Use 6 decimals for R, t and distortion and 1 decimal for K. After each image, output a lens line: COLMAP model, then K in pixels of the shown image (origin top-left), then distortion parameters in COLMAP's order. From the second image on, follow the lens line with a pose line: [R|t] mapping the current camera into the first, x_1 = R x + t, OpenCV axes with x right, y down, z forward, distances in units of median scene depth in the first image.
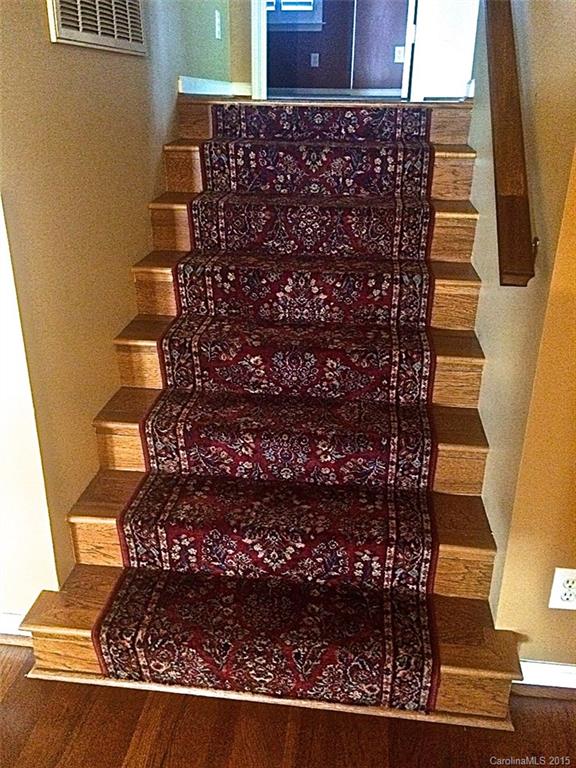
lens RADIAL K [[664.3, 0, 288.0], [0, 664.3, 384.0], [0, 0, 1]] dist [0.013766, -0.001001]
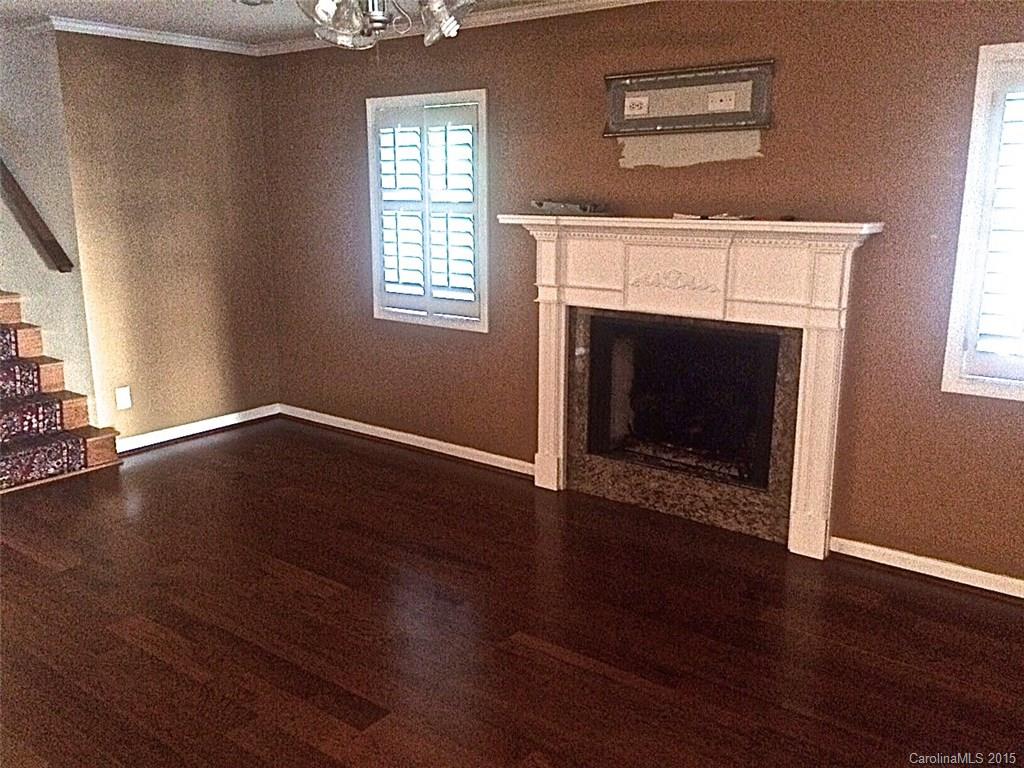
lens RADIAL K [[885.8, 0, 512.0], [0, 885.8, 384.0], [0, 0, 1]] dist [0.013766, -0.001001]
pose [[0.524599, -0.203806, 0.826594, -1.324589], [0.342455, 0.939426, 0.014287, 0.627024], [-0.779436, 0.275576, 0.562617, -1.699547]]
